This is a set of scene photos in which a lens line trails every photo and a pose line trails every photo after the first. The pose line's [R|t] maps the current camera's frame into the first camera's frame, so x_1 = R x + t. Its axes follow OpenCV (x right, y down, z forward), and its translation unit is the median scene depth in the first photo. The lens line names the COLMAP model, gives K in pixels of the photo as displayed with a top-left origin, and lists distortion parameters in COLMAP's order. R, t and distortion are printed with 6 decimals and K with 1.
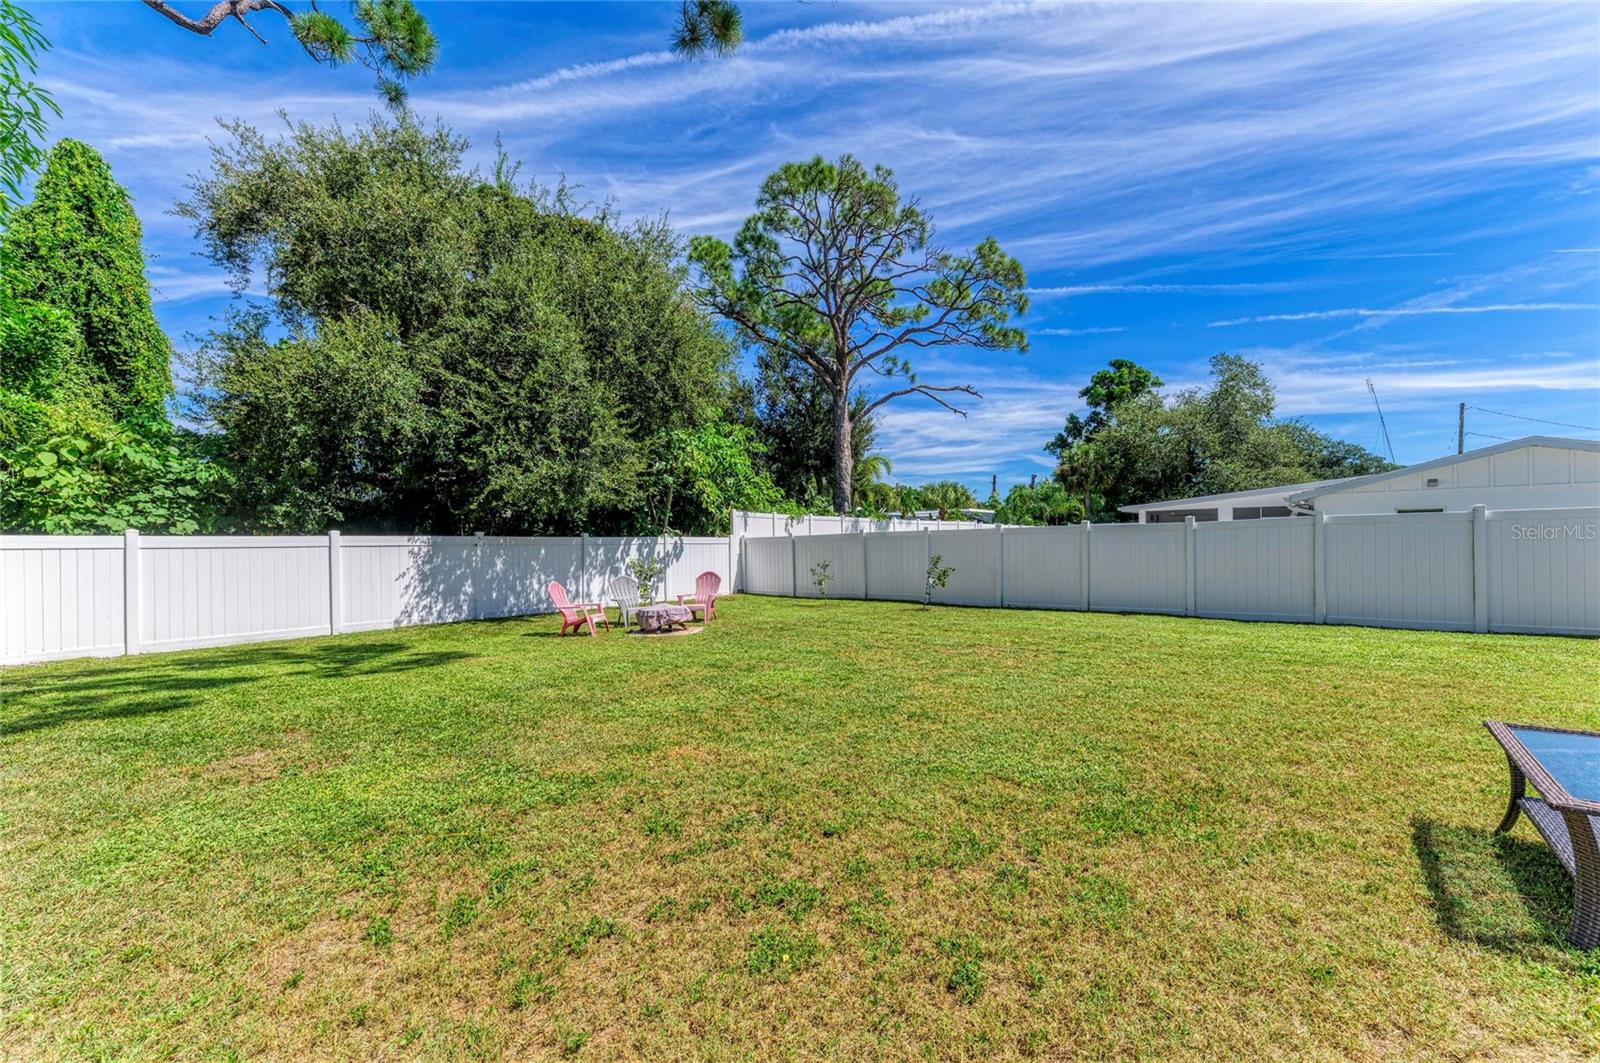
lens RADIAL K [[619.8, 0, 805.9], [0, 619.8, 542.1], [0, 0, 1]] dist [0.018871, -0.004872]
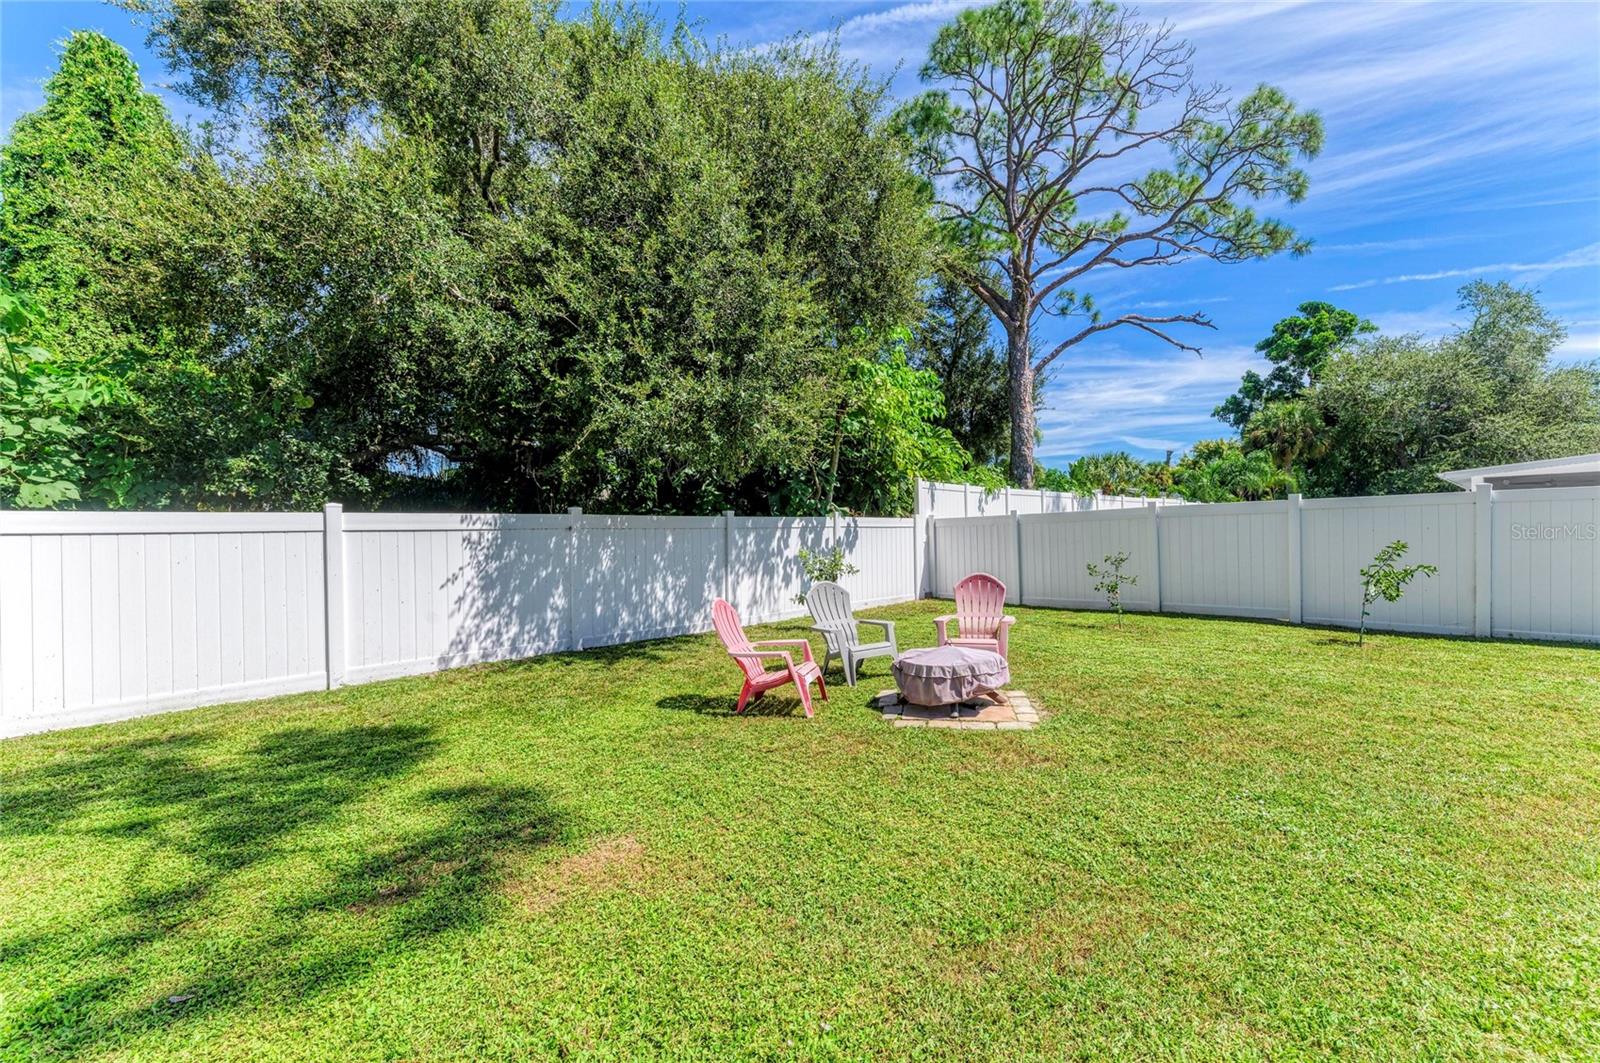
lens RADIAL K [[580.6, 0, 800.0], [0, 580.6, 531.5], [0, 0, 1]] dist [0.007945, -0.000074]
pose [[0.994183, -0.007416, -0.107446, -0.199749], [0.007398, 0.999972, -0.000569, 0.007695], [0.107447, -0.000229, 0.994211, 0.374053]]
